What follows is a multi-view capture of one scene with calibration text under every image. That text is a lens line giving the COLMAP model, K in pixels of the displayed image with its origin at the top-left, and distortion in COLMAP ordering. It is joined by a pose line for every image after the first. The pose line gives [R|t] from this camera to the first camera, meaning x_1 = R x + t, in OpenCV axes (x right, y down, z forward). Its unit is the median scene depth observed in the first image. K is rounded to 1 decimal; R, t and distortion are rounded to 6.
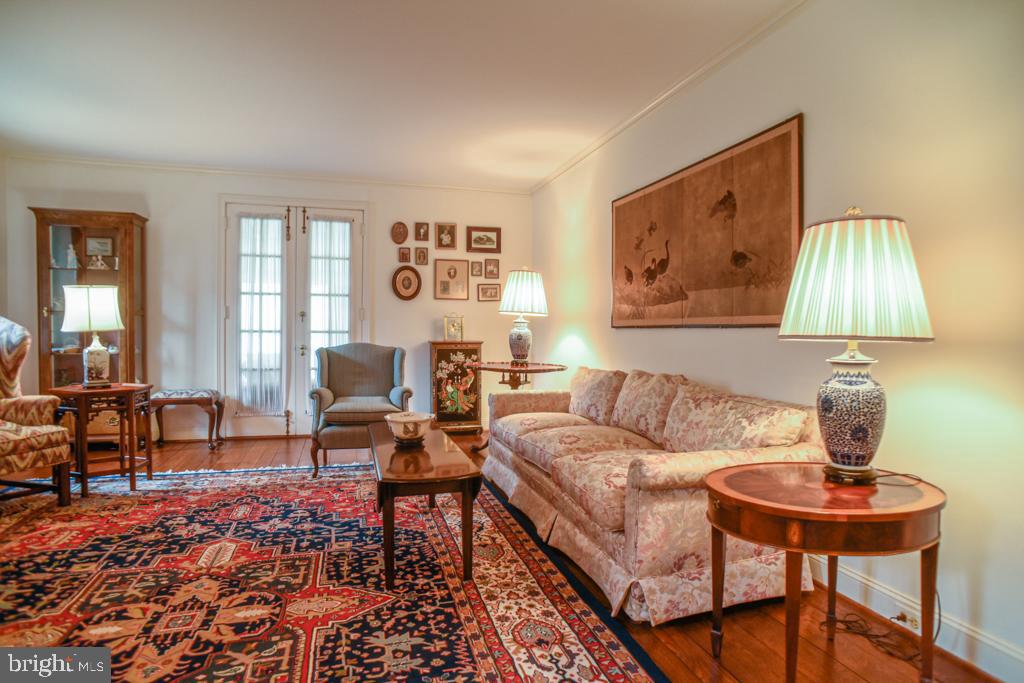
lens RADIAL K [[582.4, 0, 512.0], [0, 582.4, 341.5], [0, 0, 1]] dist [-0.105097, 0.073272]
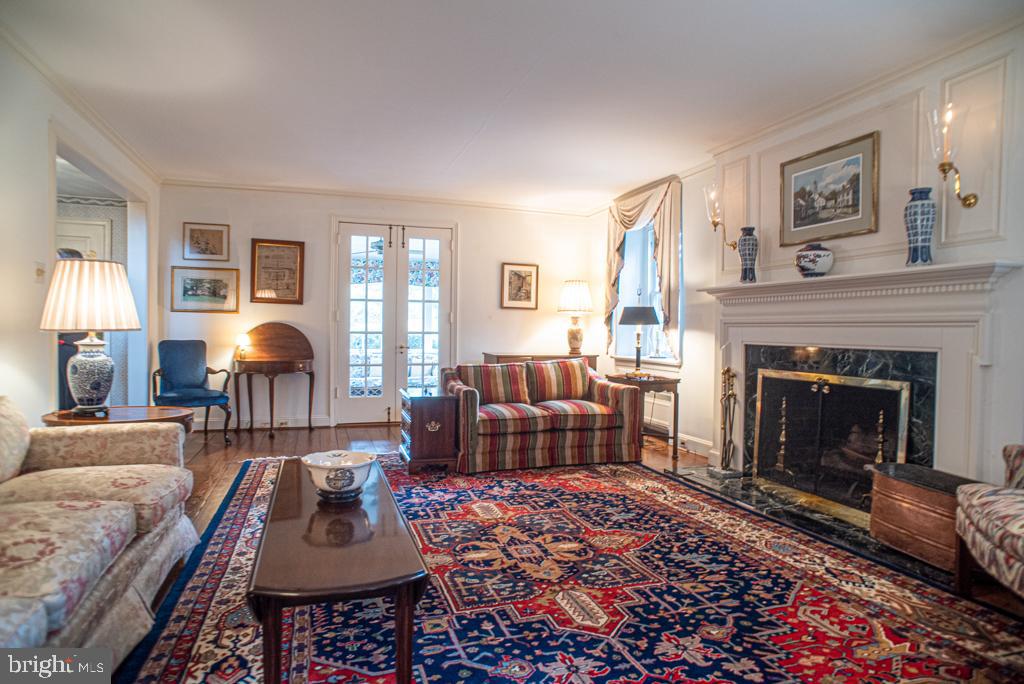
lens RADIAL K [[582.4, 0, 512.0], [0, 582.4, 342.0], [0, 0, 1]] dist [-0.105097, 0.073272]
pose [[-0.998461, -0.021512, -0.051110, -0.383973], [-0.023566, 0.998924, 0.039935, -0.045488], [0.050196, 0.041078, -0.997894, 1.888345]]
